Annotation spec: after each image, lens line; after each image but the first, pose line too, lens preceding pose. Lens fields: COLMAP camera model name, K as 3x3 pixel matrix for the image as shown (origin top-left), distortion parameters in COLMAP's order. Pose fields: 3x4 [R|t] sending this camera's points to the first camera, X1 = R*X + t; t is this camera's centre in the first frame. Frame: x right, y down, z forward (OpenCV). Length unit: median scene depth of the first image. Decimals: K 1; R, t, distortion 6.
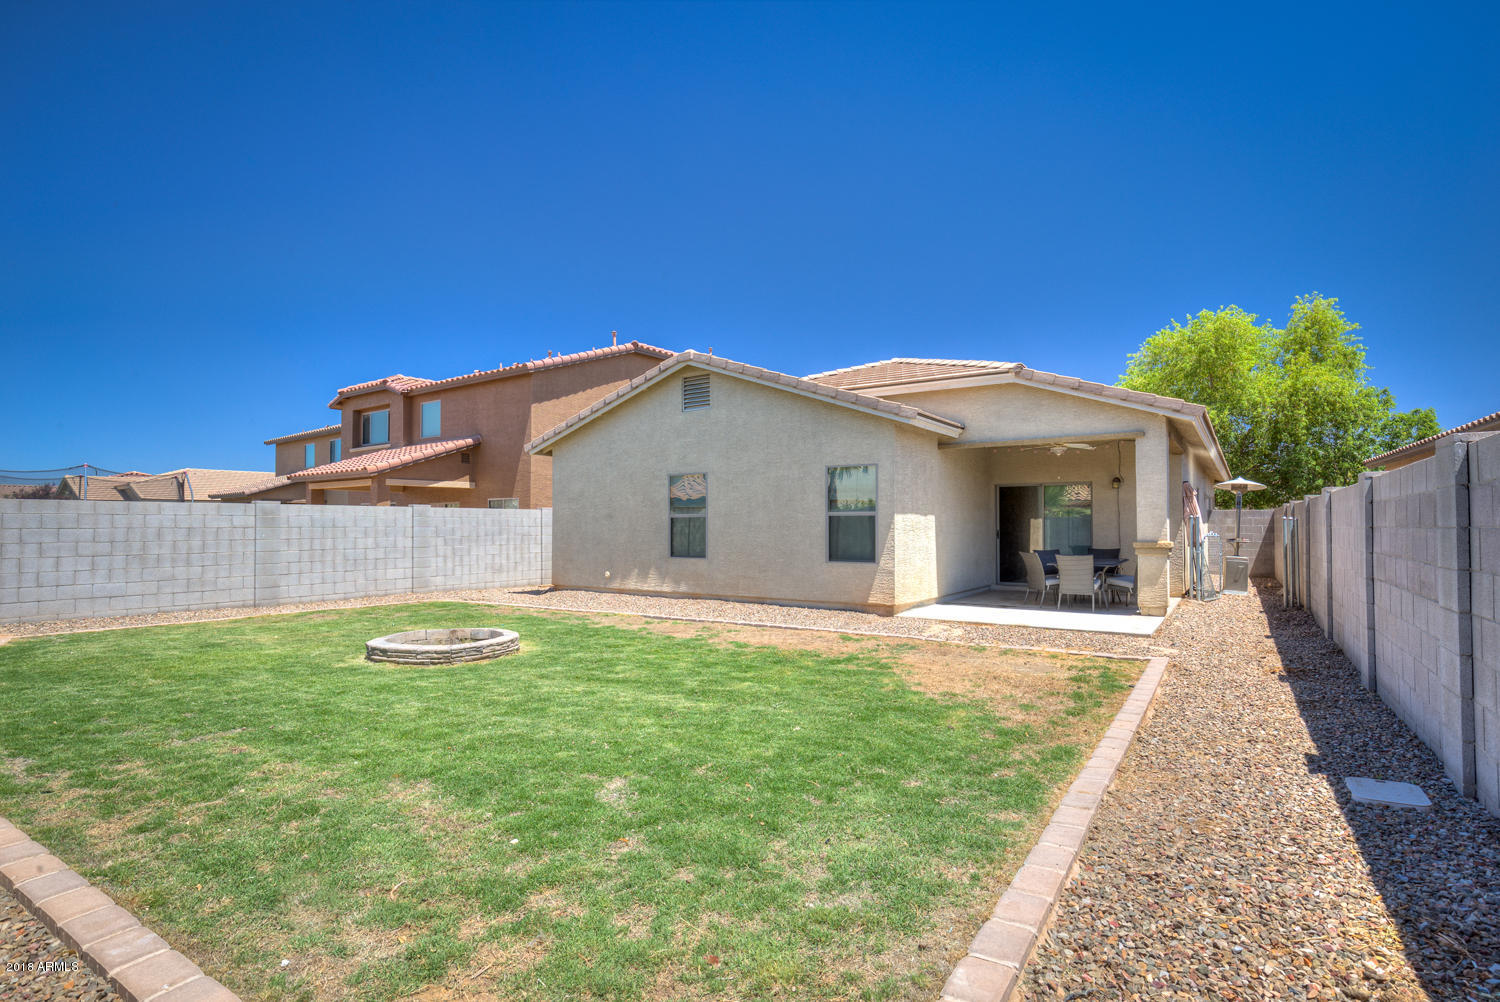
lens RADIAL K [[750.2, 0, 750.0], [0, 750.2, 501.0], [0, 0, 1]] dist [0.001947, 0.000028]
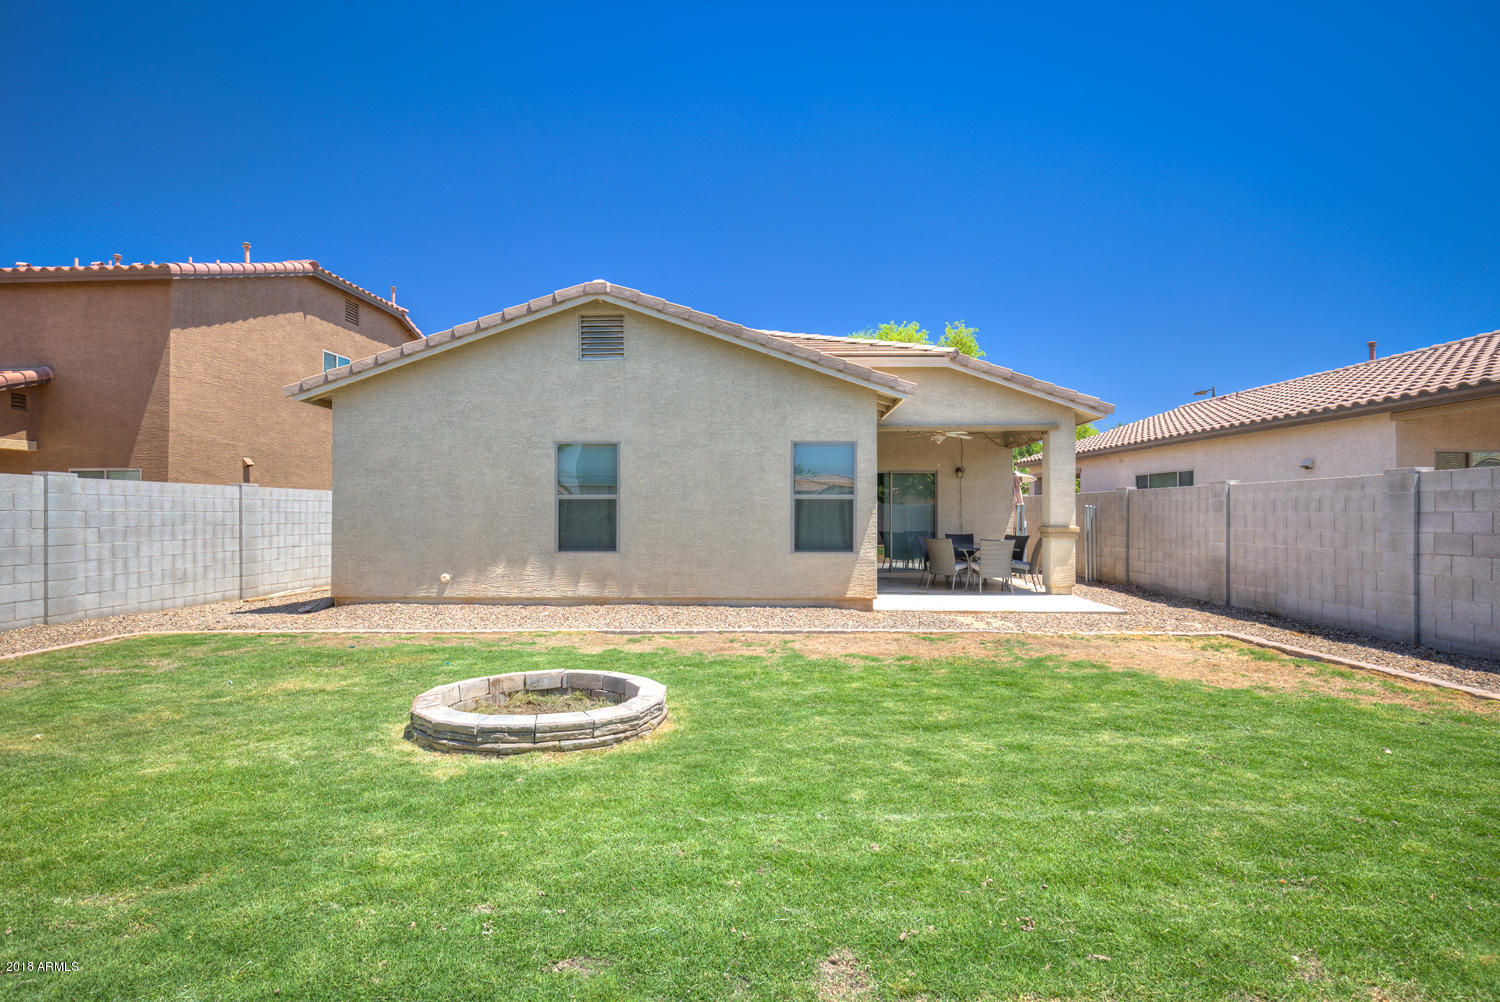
lens RADIAL K [[768.8, 0, 750.0], [0, 768.8, 501.0], [0, 0, 1]] dist [-0.003595, -0.002143]
pose [[0.842845, 0.011959, 0.538024, -0.362606], [-0.019641, 0.999771, 0.008546, 0.013450], [-0.537798, -0.017770, 0.842886, 0.247616]]
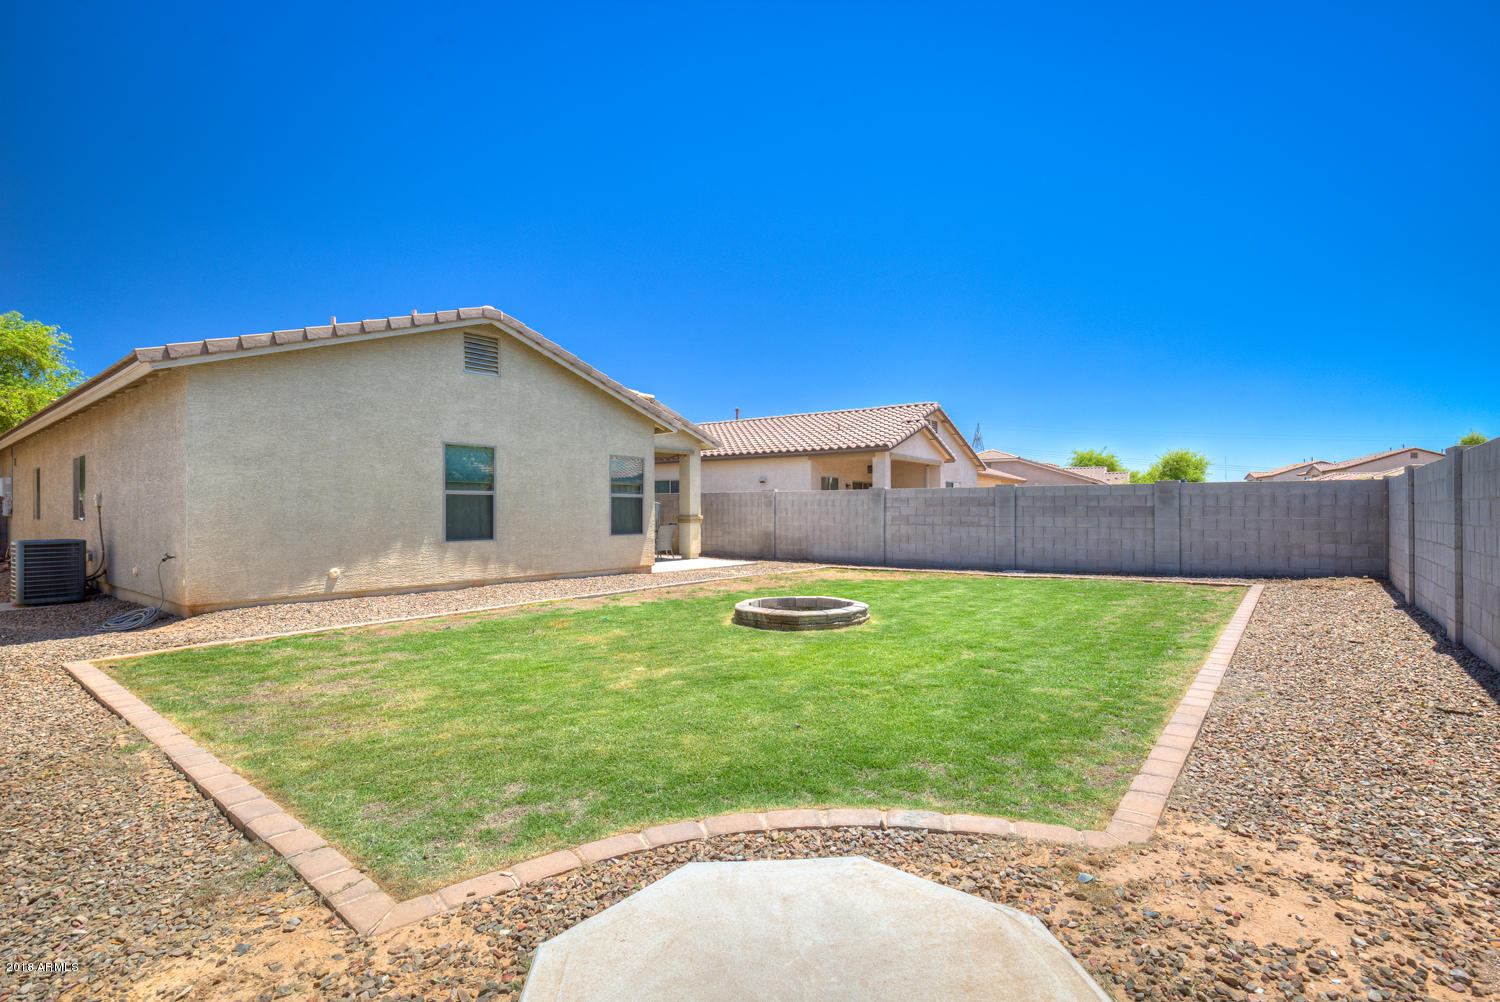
lens RADIAL K [[702.6, 0, 750.0], [0, 702.6, 501.0], [0, 0, 1]] dist [0.000250, 0.000166]
pose [[0.075189, 0.014073, 0.997070, -0.866400], [-0.030261, 0.999472, -0.011825, 0.028777], [-0.996710, -0.029283, 0.075575, 0.609647]]
